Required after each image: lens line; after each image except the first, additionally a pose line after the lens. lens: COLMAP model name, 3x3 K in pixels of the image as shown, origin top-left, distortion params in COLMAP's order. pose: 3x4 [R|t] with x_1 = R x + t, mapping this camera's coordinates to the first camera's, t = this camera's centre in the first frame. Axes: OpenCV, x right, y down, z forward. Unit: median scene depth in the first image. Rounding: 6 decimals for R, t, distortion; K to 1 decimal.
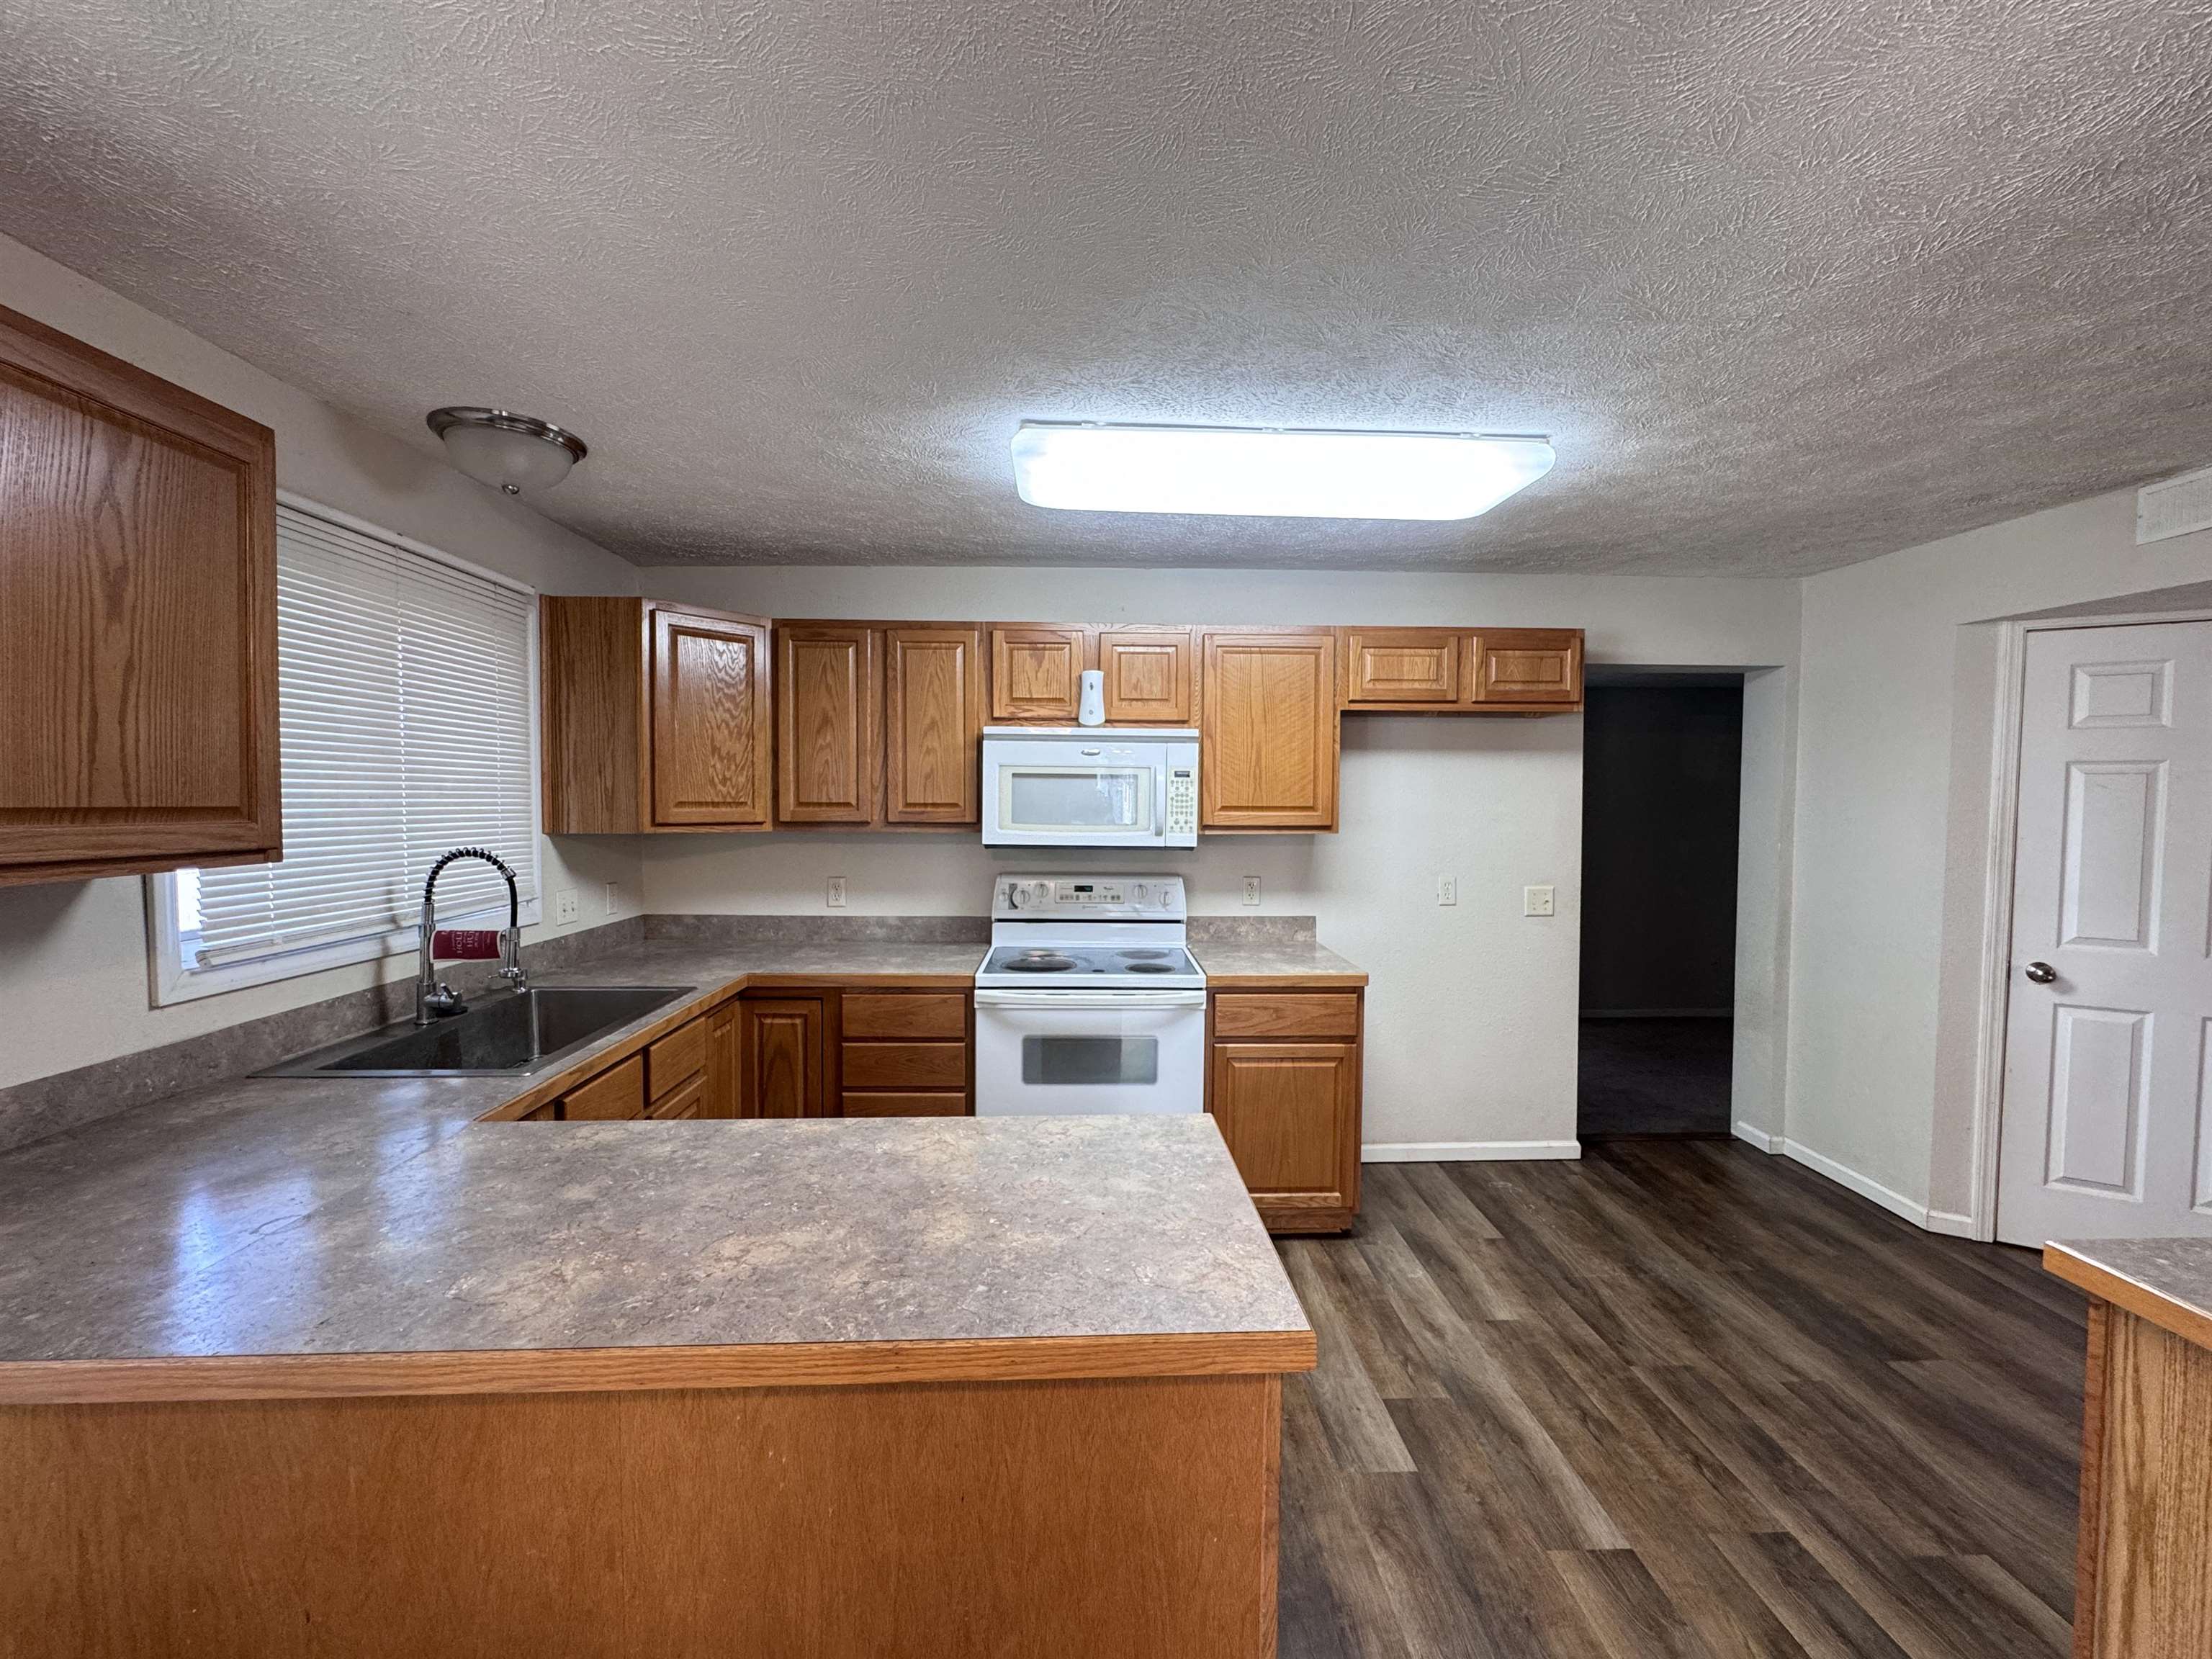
lens RADIAL K [[888.0, 0, 1106.0], [0, 888.0, 829.5], [0, 0, 1]] dist [0.000304, 0.000106]
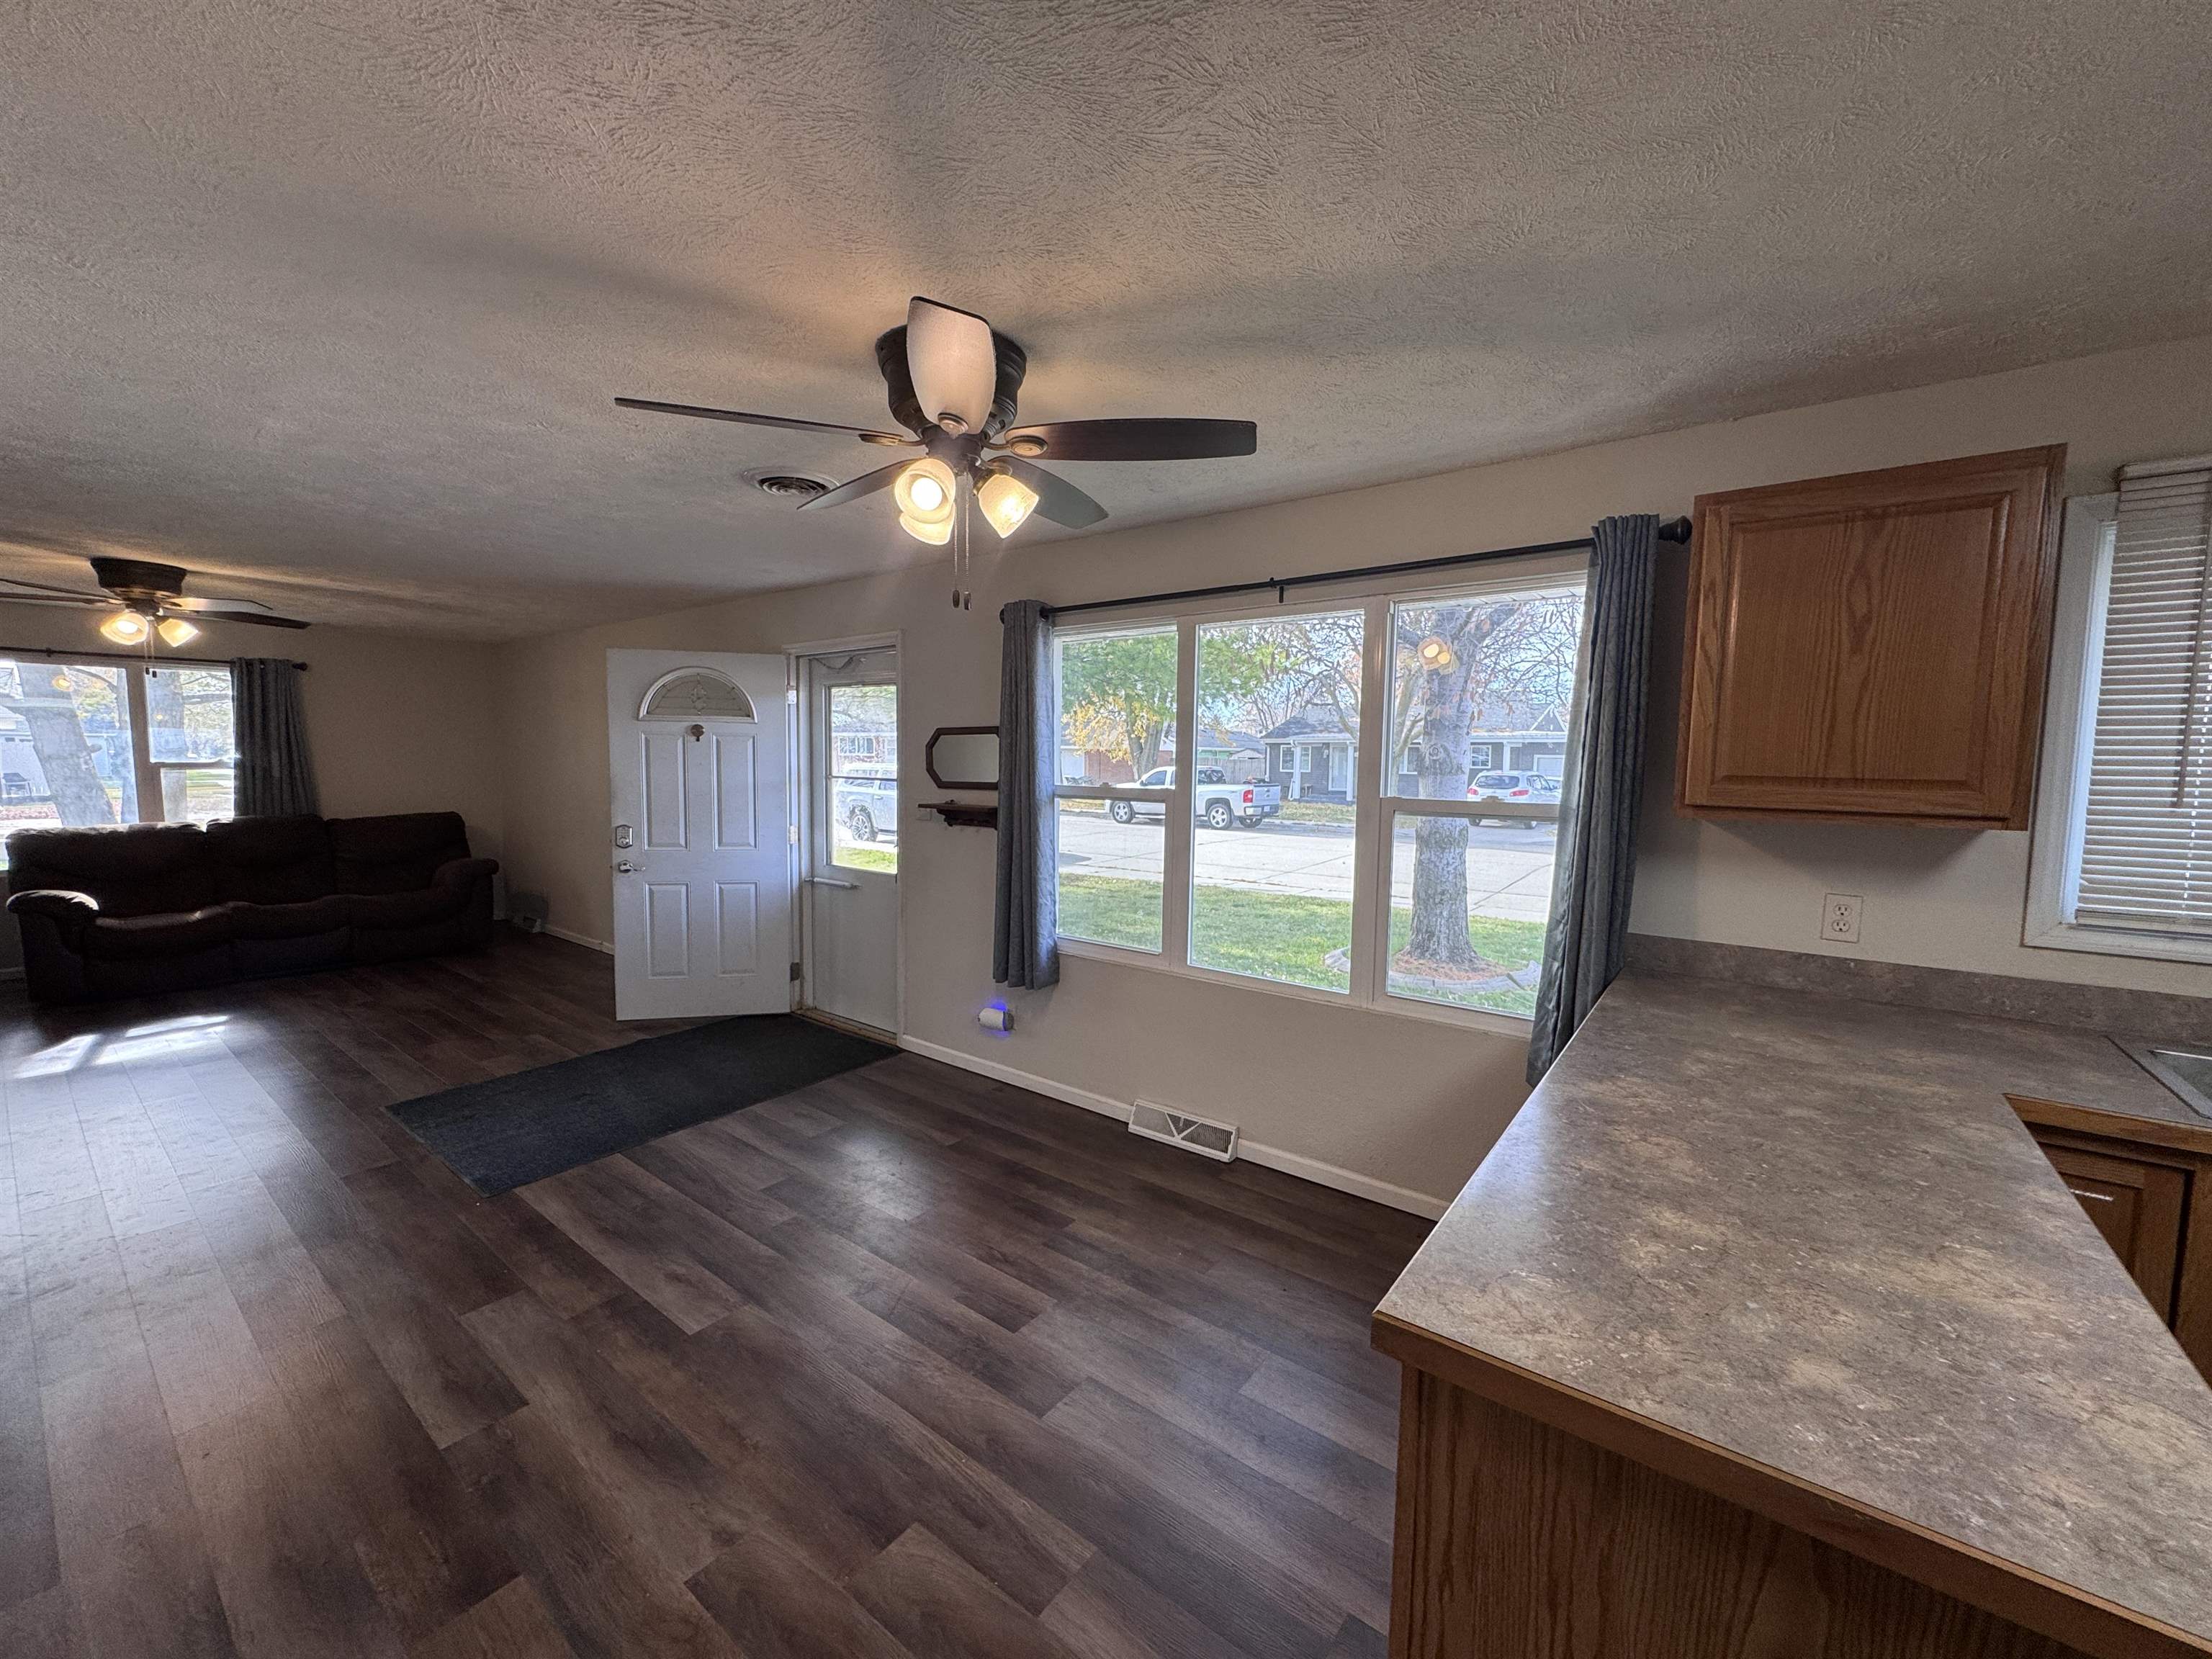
lens RADIAL K [[882.0, 0, 1106.4], [0, 882.0, 830.3], [0, 0, 1]] dist [-0.003878, 0.000418]
pose [[-0.635427, 0.053897, -0.770278, 0.354562], [-0.041256, 0.993766, 0.103568, -0.016595], [0.771058, 0.097589, -0.629242, 0.411889]]
